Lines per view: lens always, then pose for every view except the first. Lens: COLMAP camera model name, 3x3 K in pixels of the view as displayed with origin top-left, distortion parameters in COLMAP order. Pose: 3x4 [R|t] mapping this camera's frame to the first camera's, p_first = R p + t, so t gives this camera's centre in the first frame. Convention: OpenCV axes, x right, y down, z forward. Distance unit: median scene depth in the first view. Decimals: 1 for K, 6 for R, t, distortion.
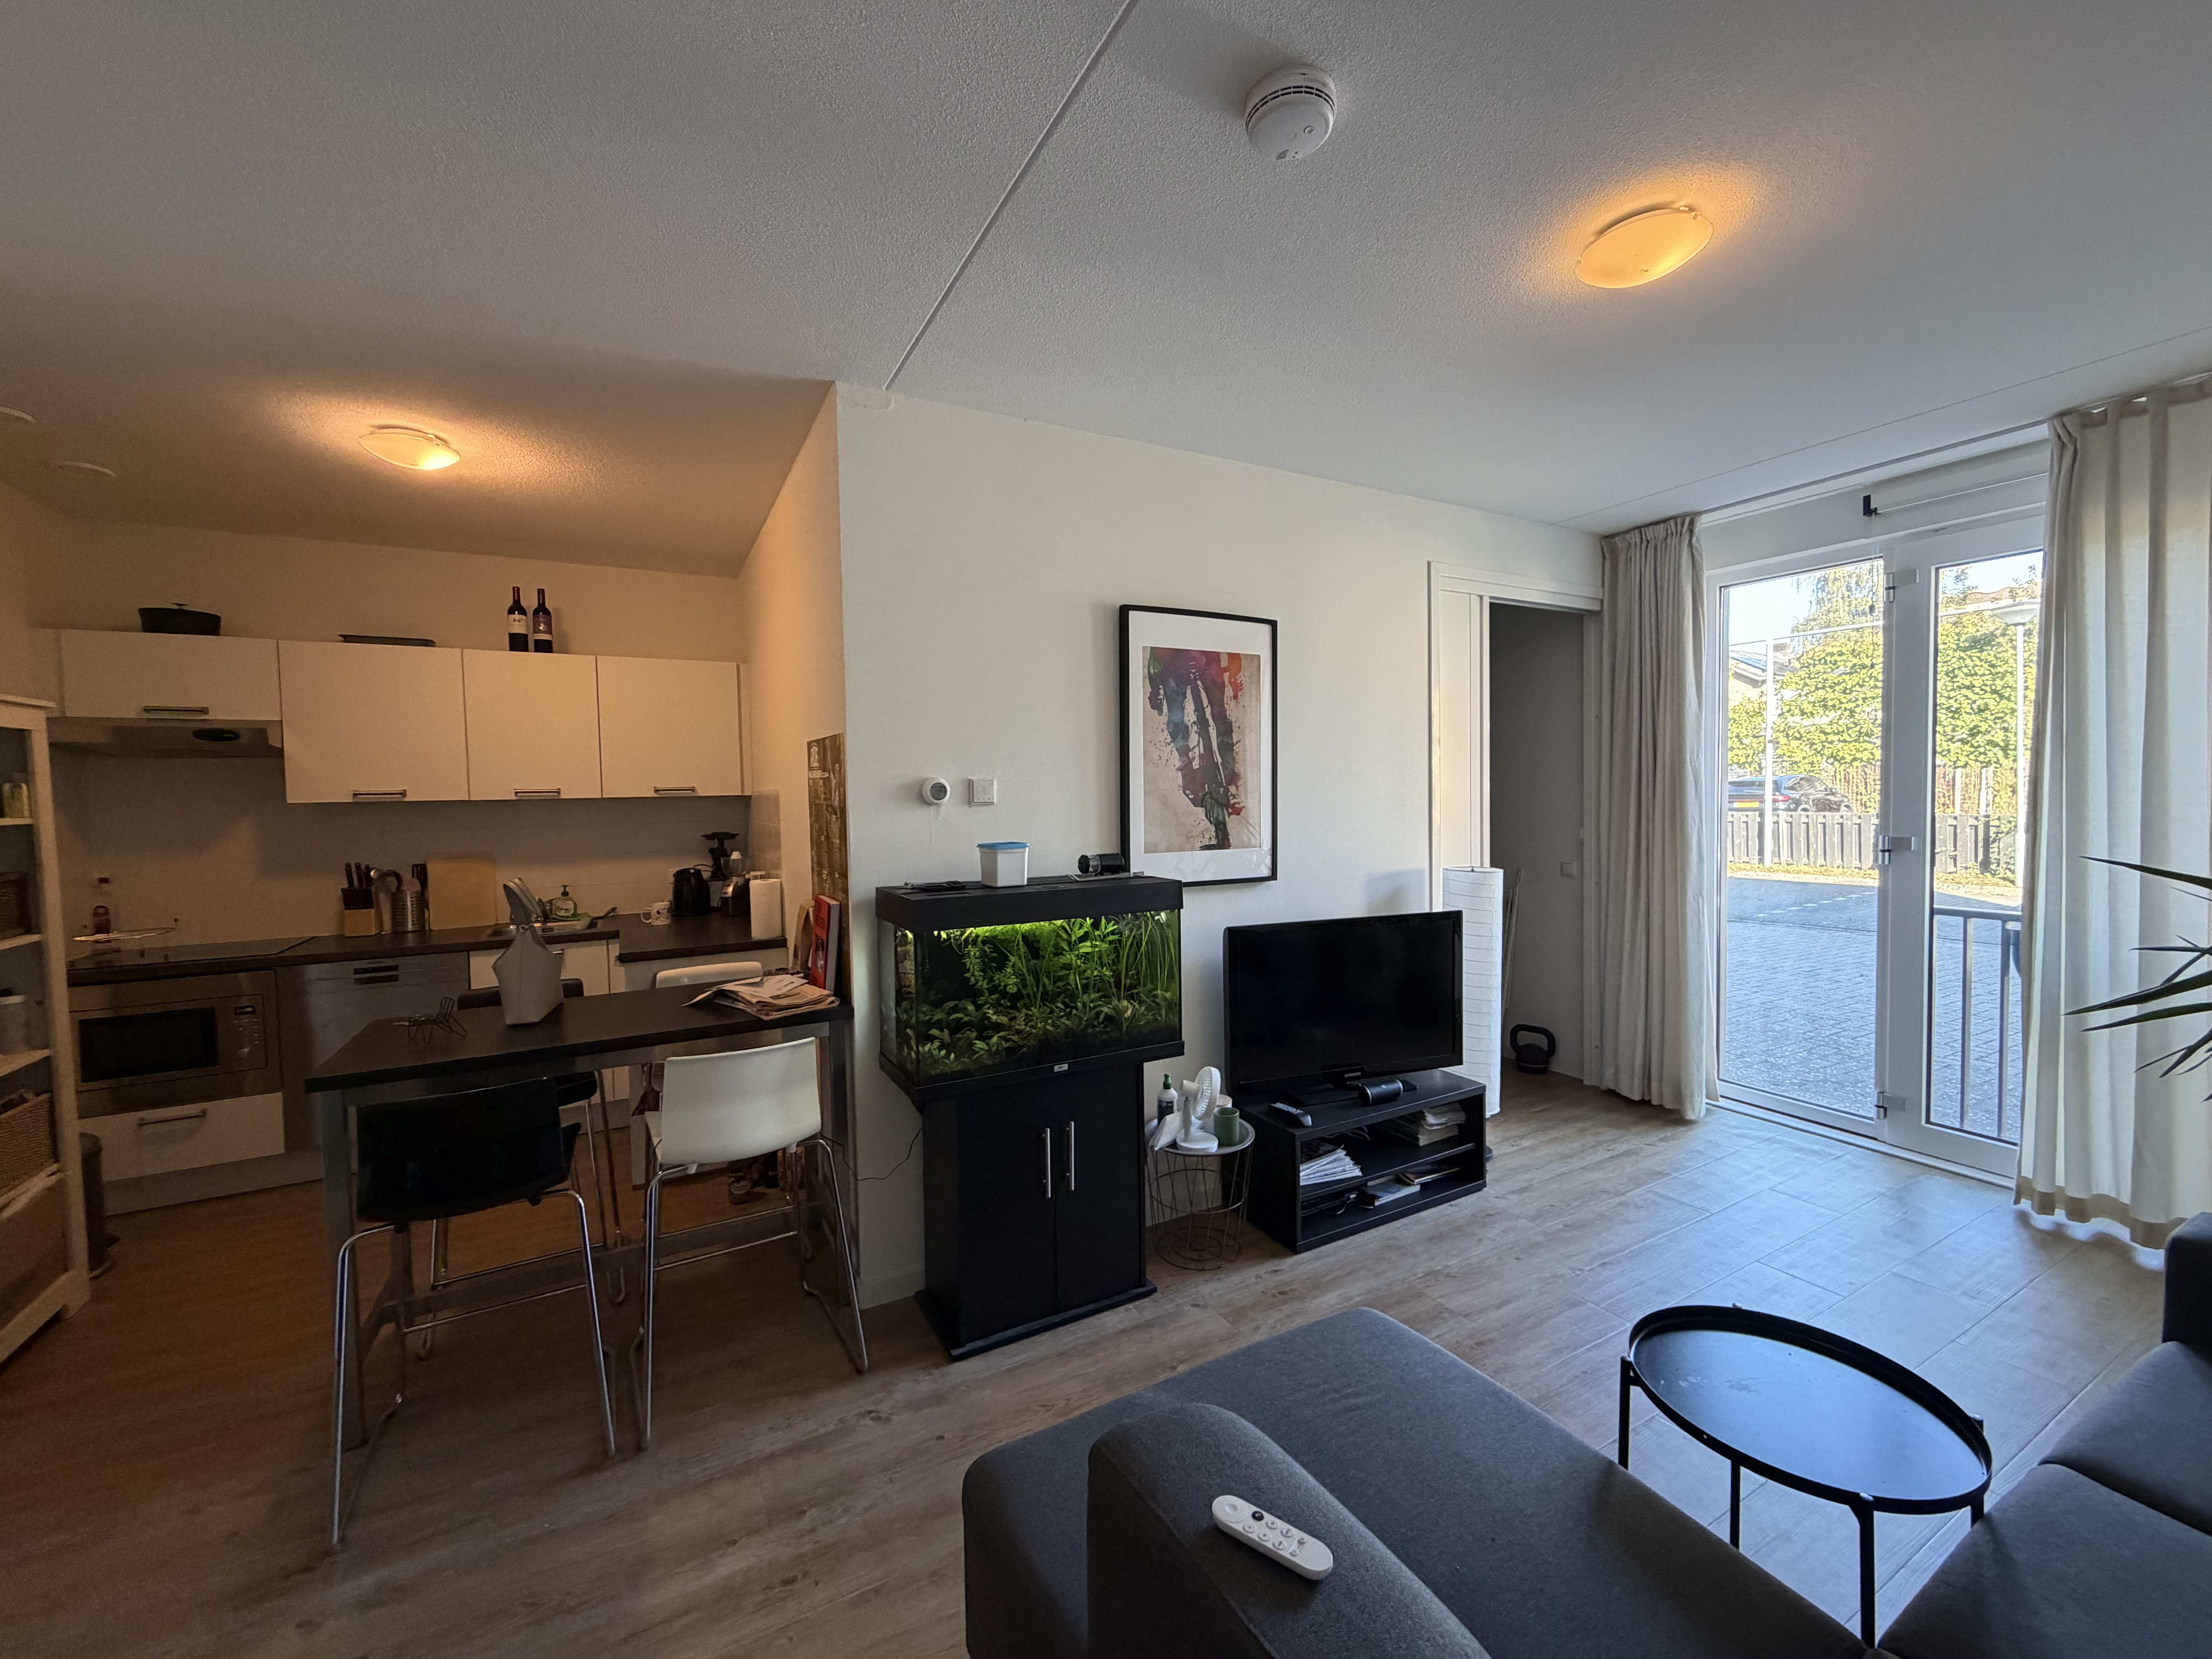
lens RADIAL K [[888.3, 0, 1119.9], [0, 888.3, 826.3], [0, 0, 1]] dist [0.001916, -0.000396]
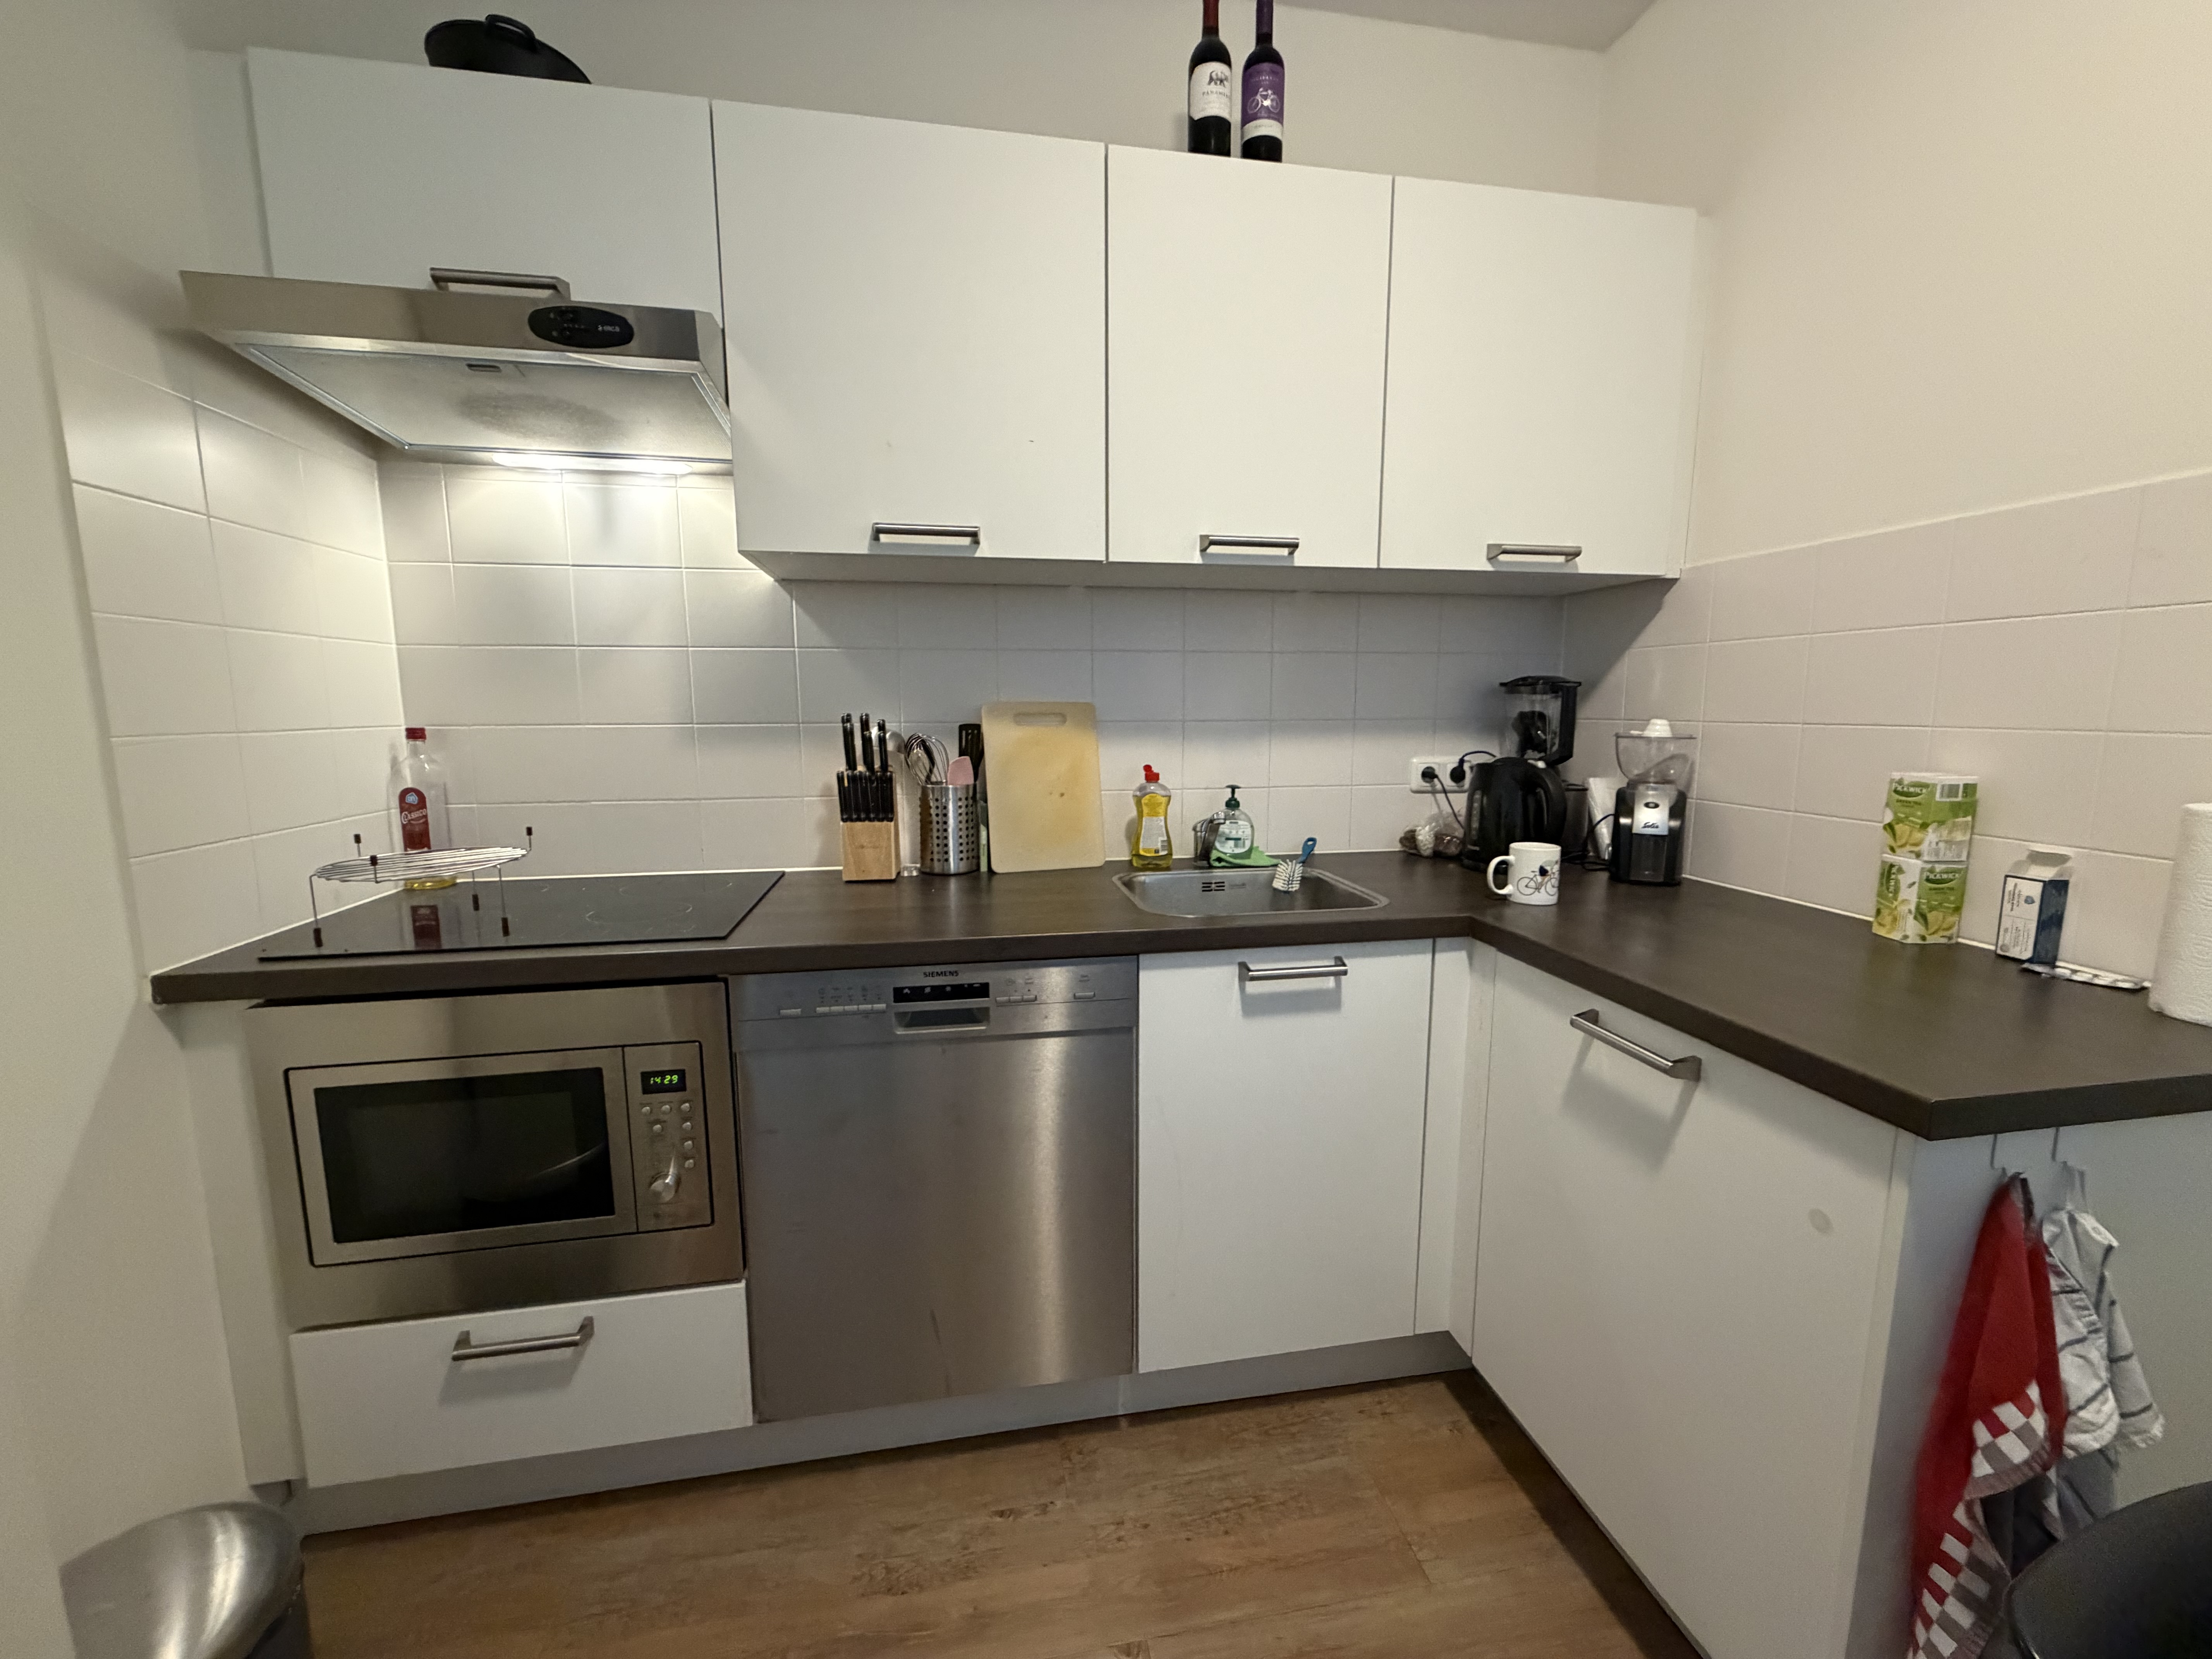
lens RADIAL K [[888.3, 0, 1101.8], [0, 888.3, 829.5], [0, 0, 1]] dist [0.001916, -0.000396]
pose [[0.945123, 0.057548, -0.321608, -0.584478], [-0.026765, 0.994694, 0.099333, 0.049534], [0.325618, -0.085274, 0.941648, 0.603181]]
